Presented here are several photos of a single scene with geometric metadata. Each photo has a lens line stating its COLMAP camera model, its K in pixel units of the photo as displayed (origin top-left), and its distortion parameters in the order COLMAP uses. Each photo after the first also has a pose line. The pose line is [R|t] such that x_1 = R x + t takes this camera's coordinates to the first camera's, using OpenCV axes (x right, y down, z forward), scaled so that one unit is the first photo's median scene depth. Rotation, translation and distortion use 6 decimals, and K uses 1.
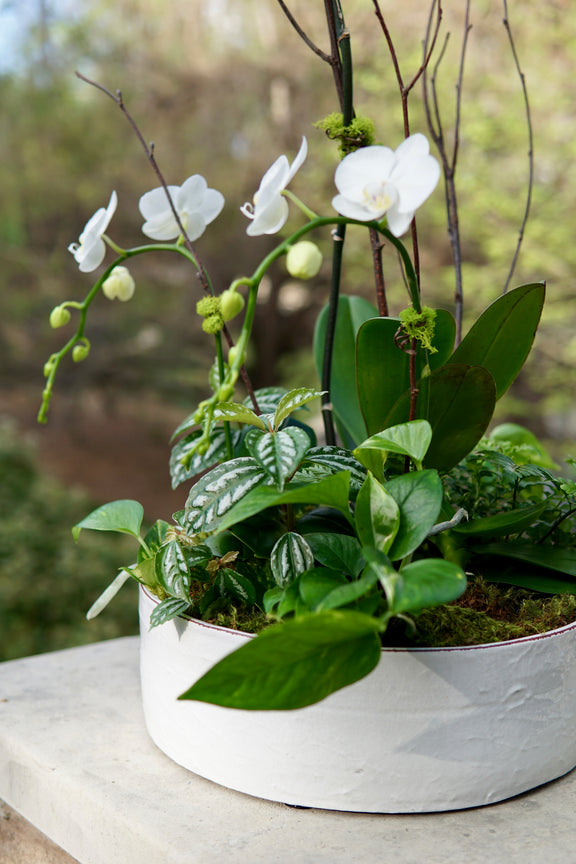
lens RADIAL K [[1220.0, 0, 288.2], [0, 1220.0, 423.6], [0, 0, 1]] dist [-0.114168, 0.000000]
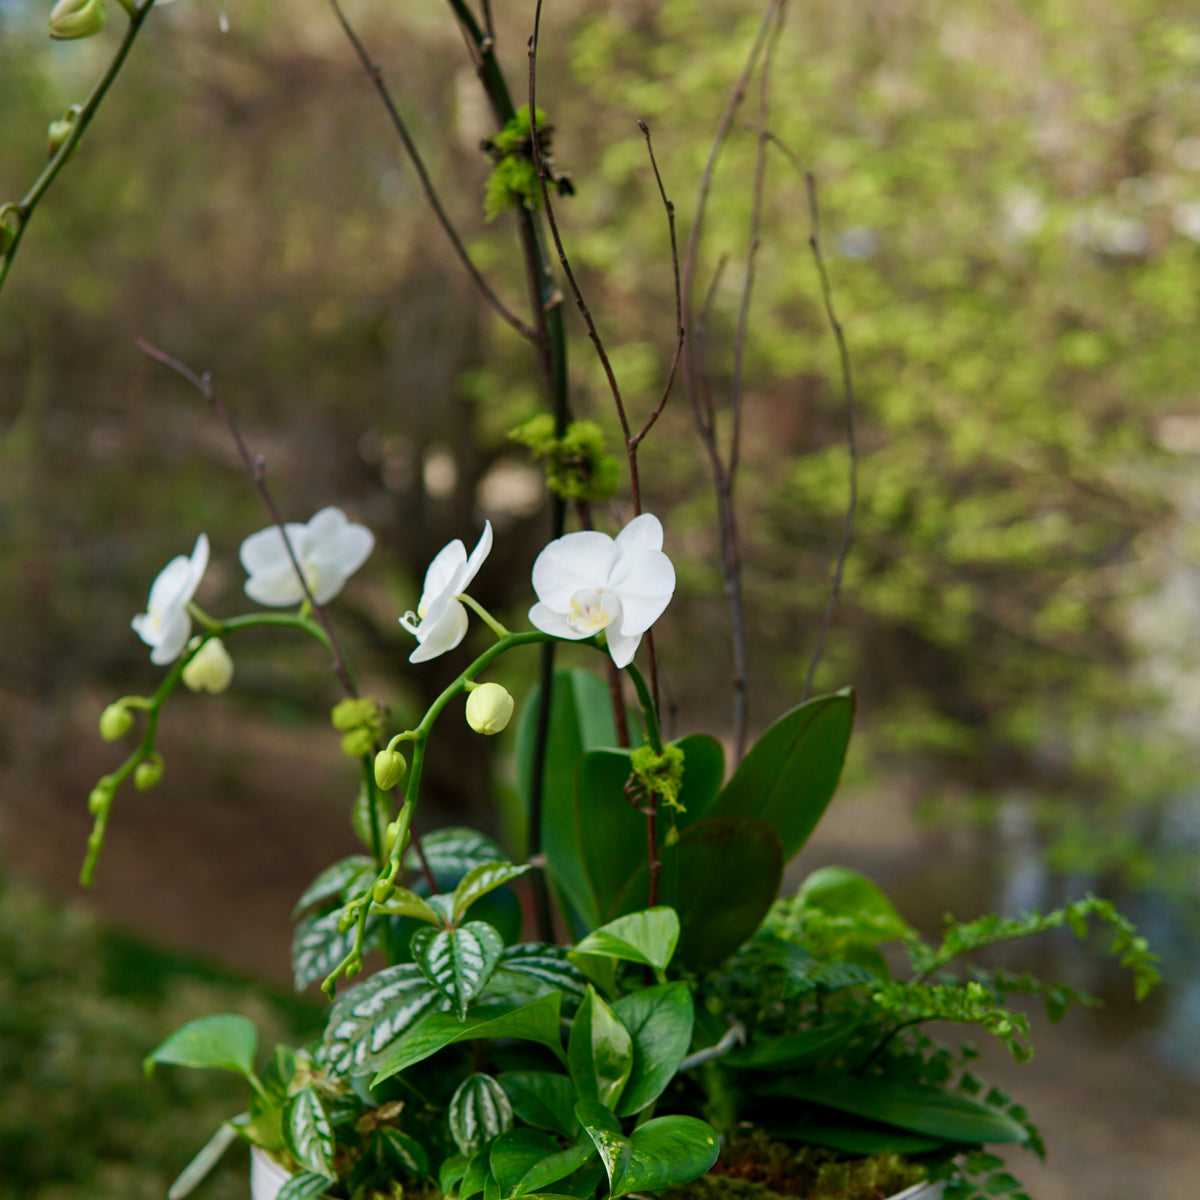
lens RADIAL K [[2539.2, 0, 593.3], [0, 2539.2, 649.3], [0, 0, 1]] dist [-0.109825, 0.000000]
pose [[0.999153, -0.012770, 0.039127, 0.014129], [0.014137, 0.999292, -0.034859, -0.100991], [-0.038654, 0.035382, 0.998626, -0.445053]]
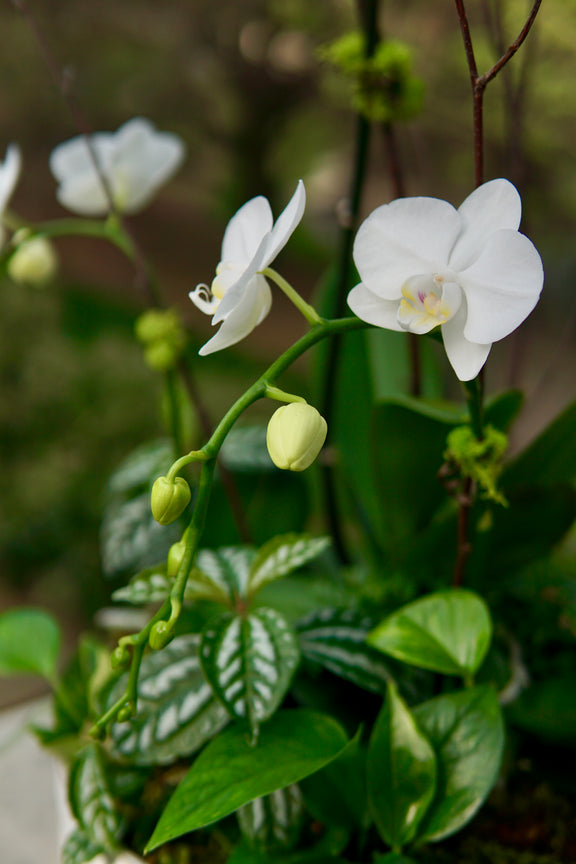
lens RADIAL K [[1220.0, 0, 286.1], [0, 1220.0, 436.4], [0, 0, 1]] dist [-0.114168, 0.000000]
pose [[0.999807, 0.016736, 0.010245, 0.001982], [-0.018507, 0.977773, 0.208848, -0.220575], [-0.006522, -0.208998, 0.977894, 0.394823]]
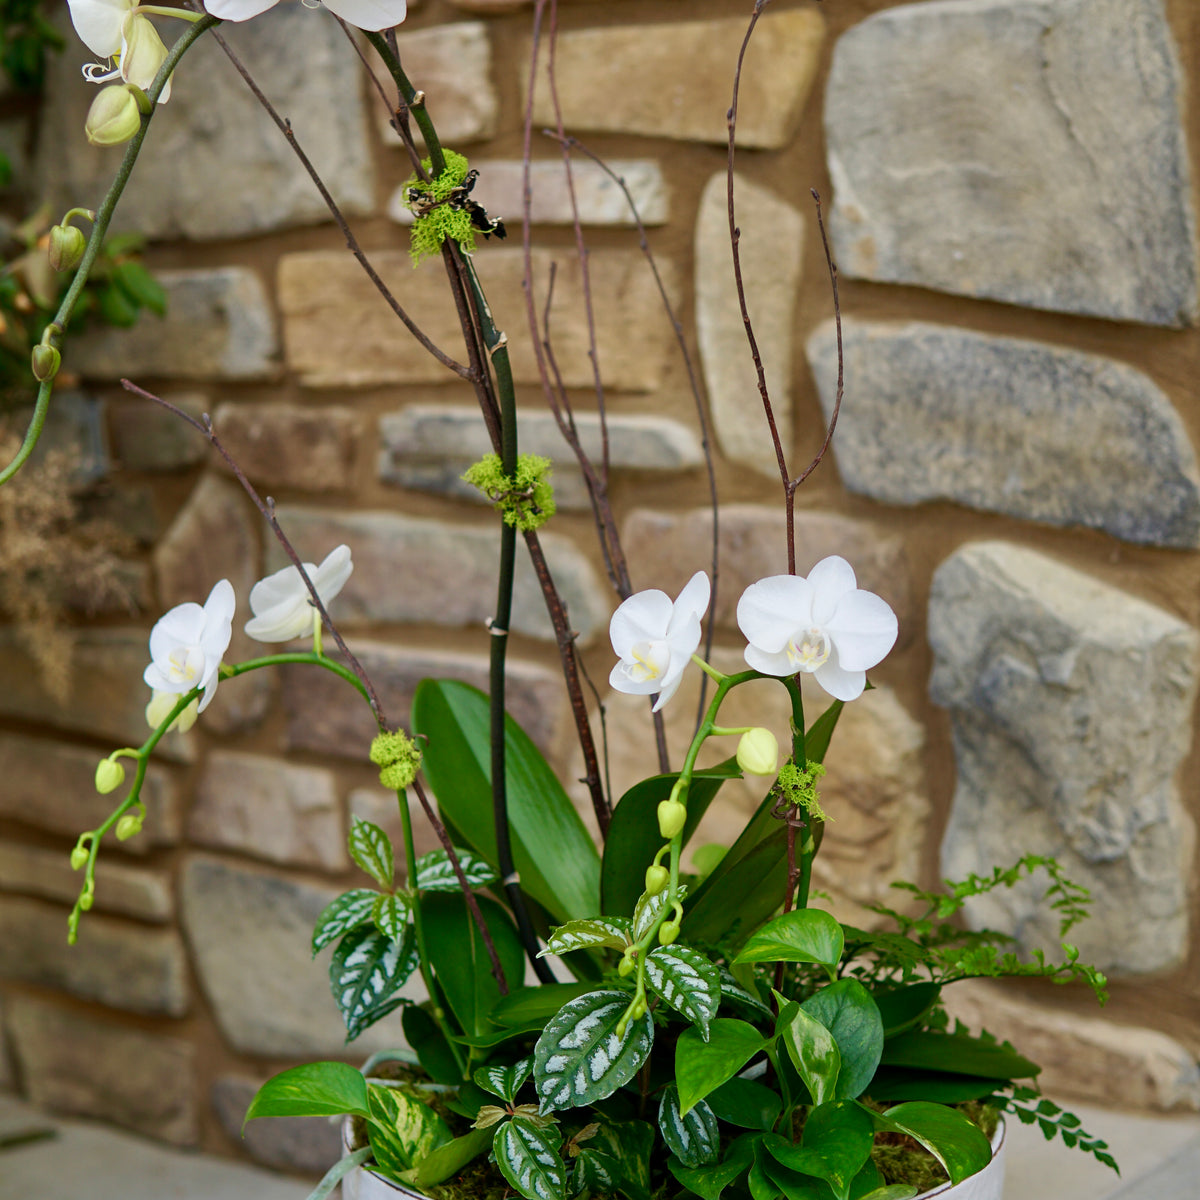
lens RADIAL K [[2539.2, 0, 601.2], [0, 2539.2, 607.1], [0, 0, 1]] dist [-0.109825, 0.000000]
pose [[0.894563, -0.083323, 0.439107, -0.685900], [0.083881, 0.996310, 0.018169, -0.230645], [-0.439000, 0.020580, 0.898251, -0.353707]]
